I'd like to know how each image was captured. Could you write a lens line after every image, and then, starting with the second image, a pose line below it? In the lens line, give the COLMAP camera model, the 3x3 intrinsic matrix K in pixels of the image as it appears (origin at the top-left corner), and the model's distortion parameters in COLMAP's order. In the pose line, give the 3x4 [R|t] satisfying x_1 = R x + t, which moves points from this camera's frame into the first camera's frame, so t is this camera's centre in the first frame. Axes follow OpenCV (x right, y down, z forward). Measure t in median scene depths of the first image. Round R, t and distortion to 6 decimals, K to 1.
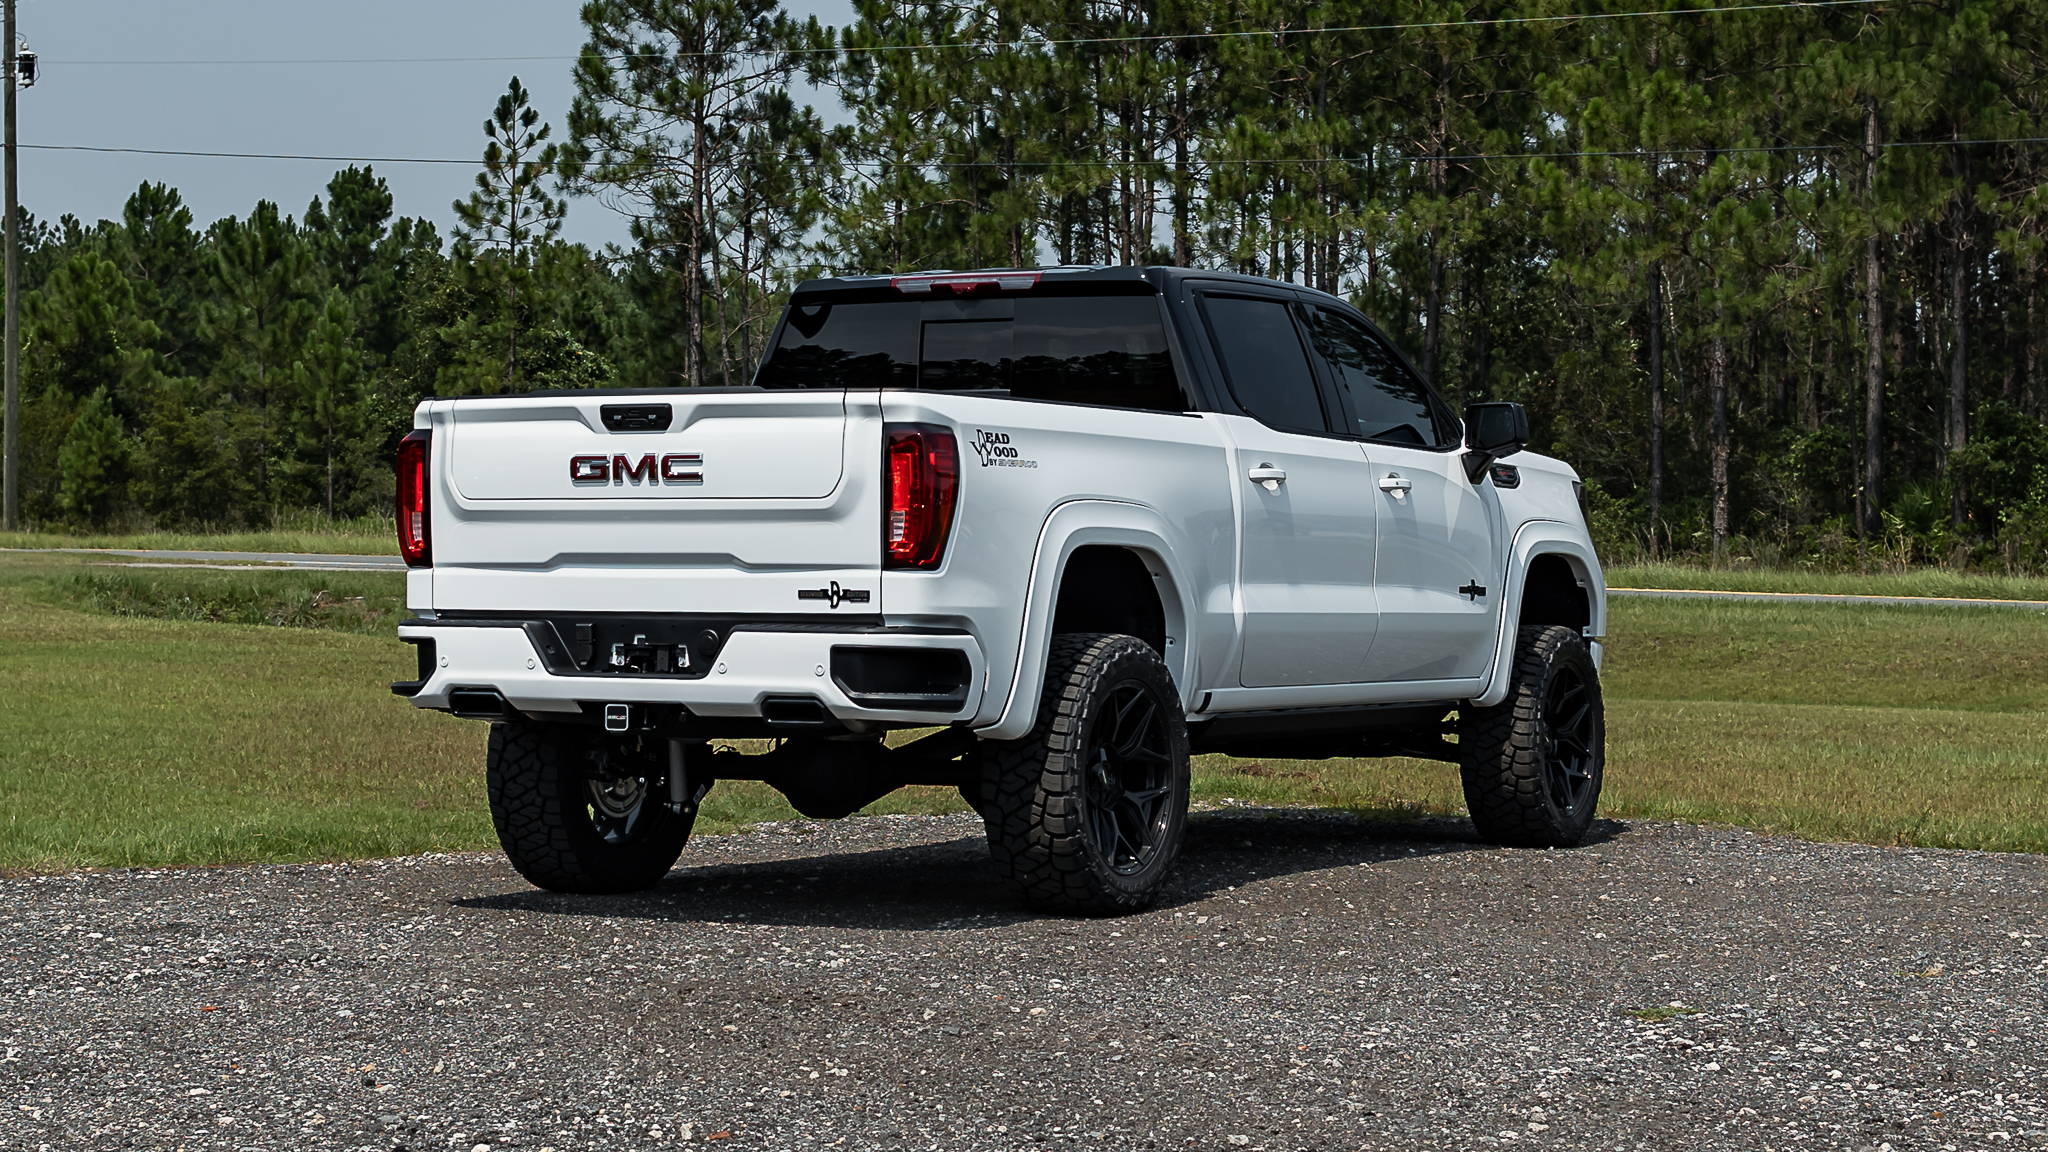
lens RADIAL K [[4241.0, 0, 1023.6], [0, 4241.0, 623.3], [0, 0, 1]] dist [-0.011711, -0.128255]
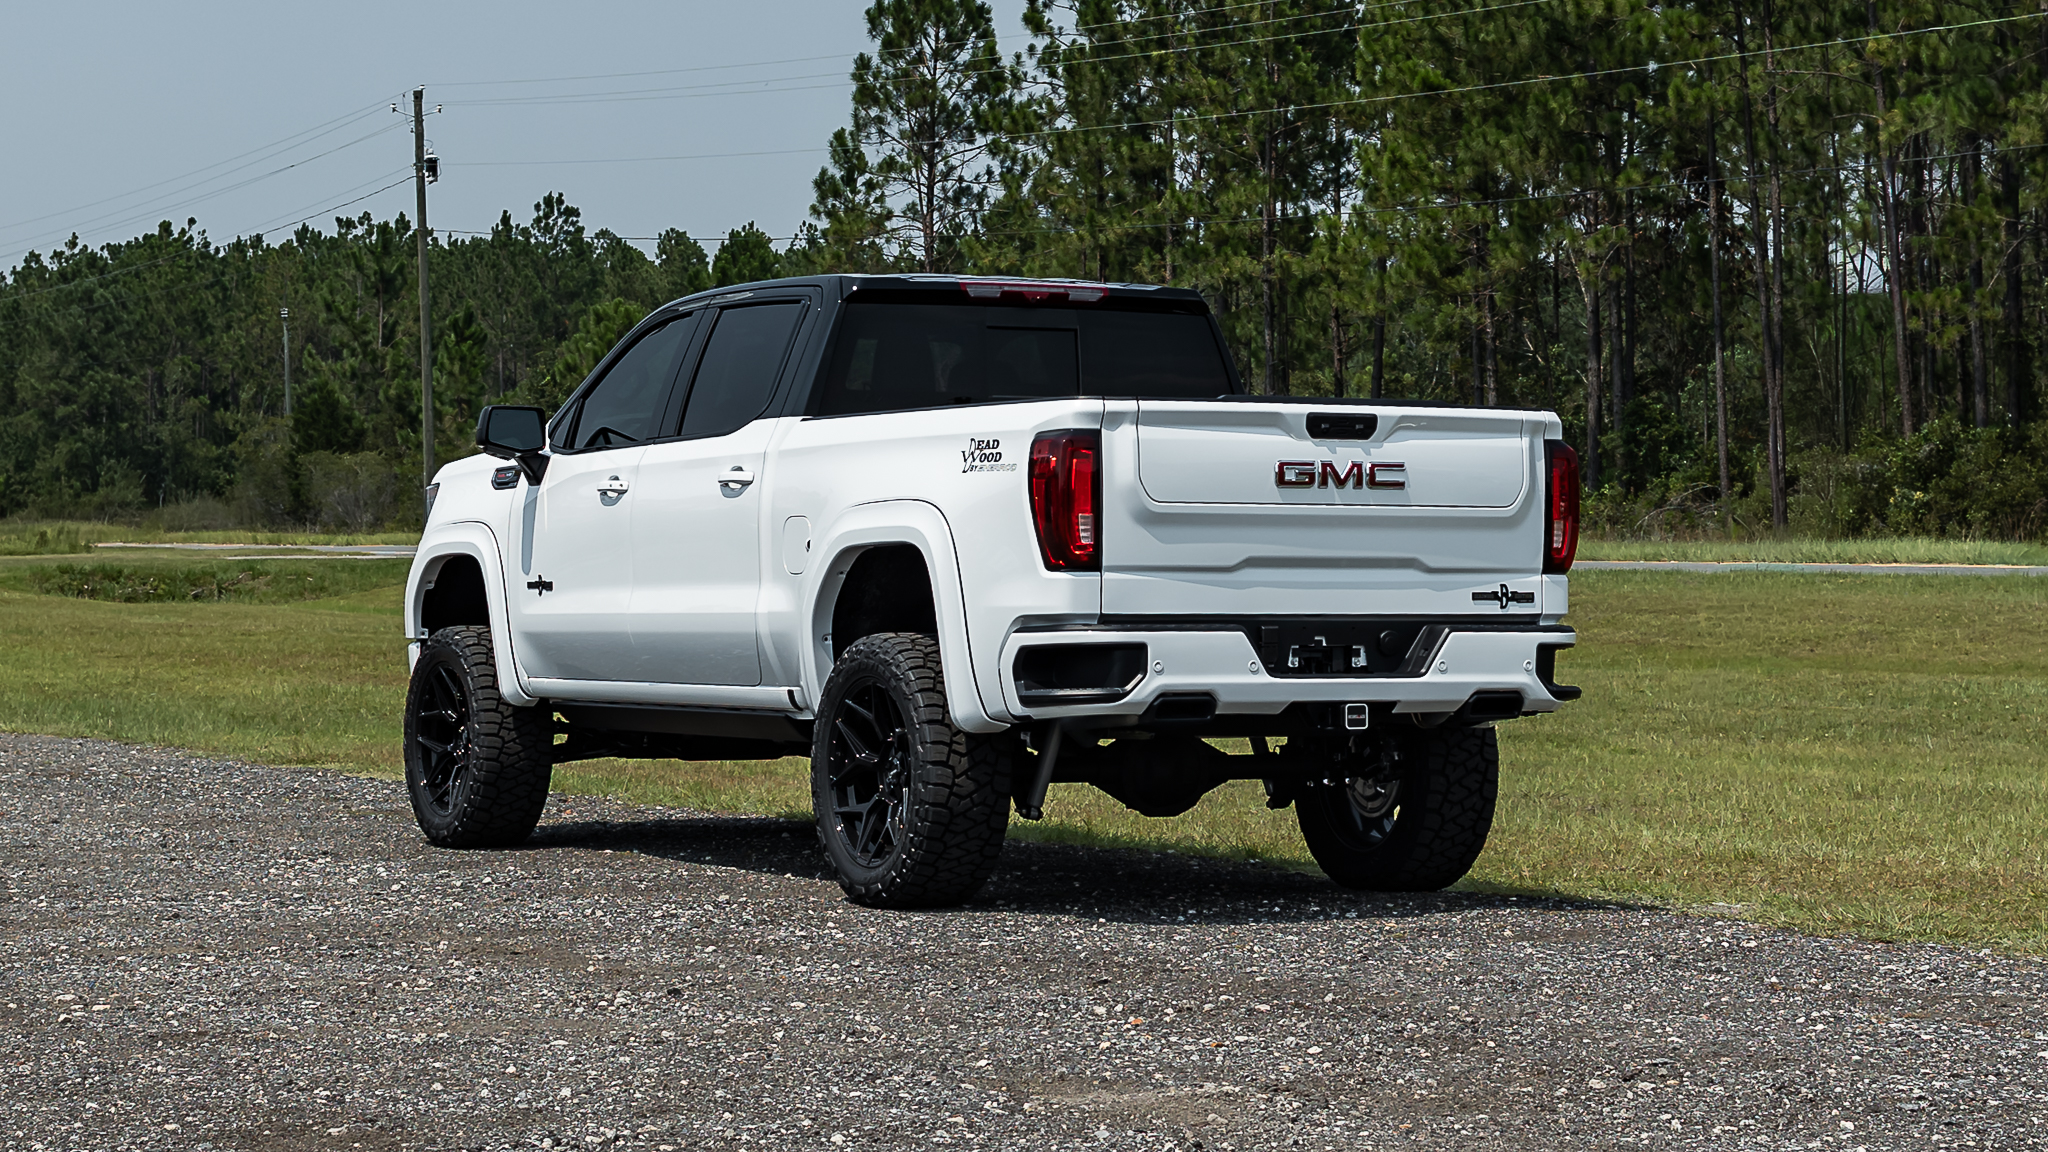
lens RADIAL K [[4241.0, 0, 1023.6], [0, 4241.0, 623.3], [0, 0, 1]] dist [-0.011711, -0.128255]
pose [[0.555101, -0.011350, 0.831705, -0.985272], [0.008778, 0.999931, 0.007787, -0.009178], [-0.831737, 0.002979, 0.555162, 0.484668]]
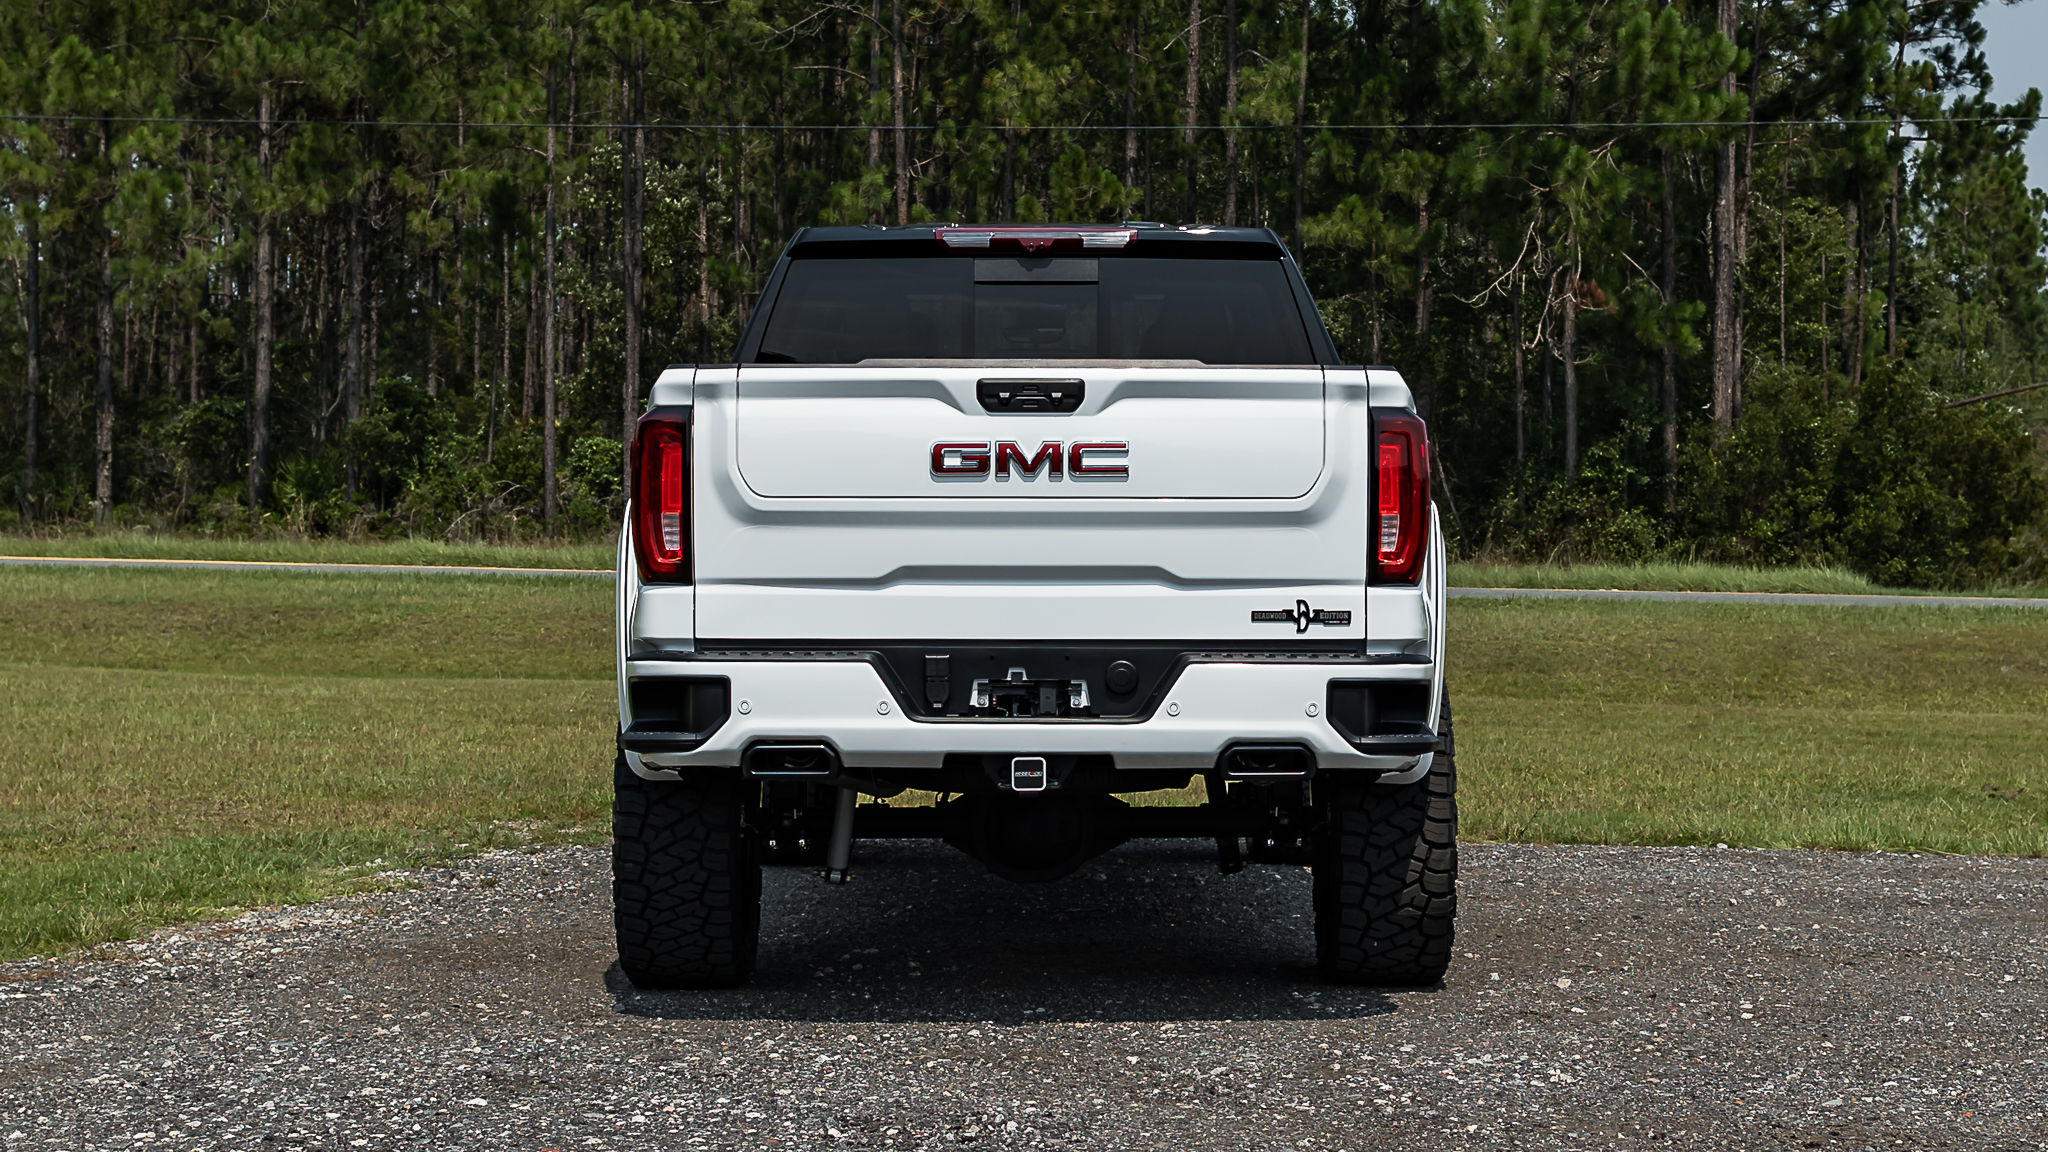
lens RADIAL K [[3958.8, 0, 1143.2], [0, 3958.8, 509.1], [0, 0, 1]] dist [-0.019324, 0.029085]
pose [[0.870263, -0.000176, 0.492588, -0.434329], [0.008856, 0.999844, -0.015289, -0.015539], [-0.492509, 0.017668, 0.870128, 0.339293]]
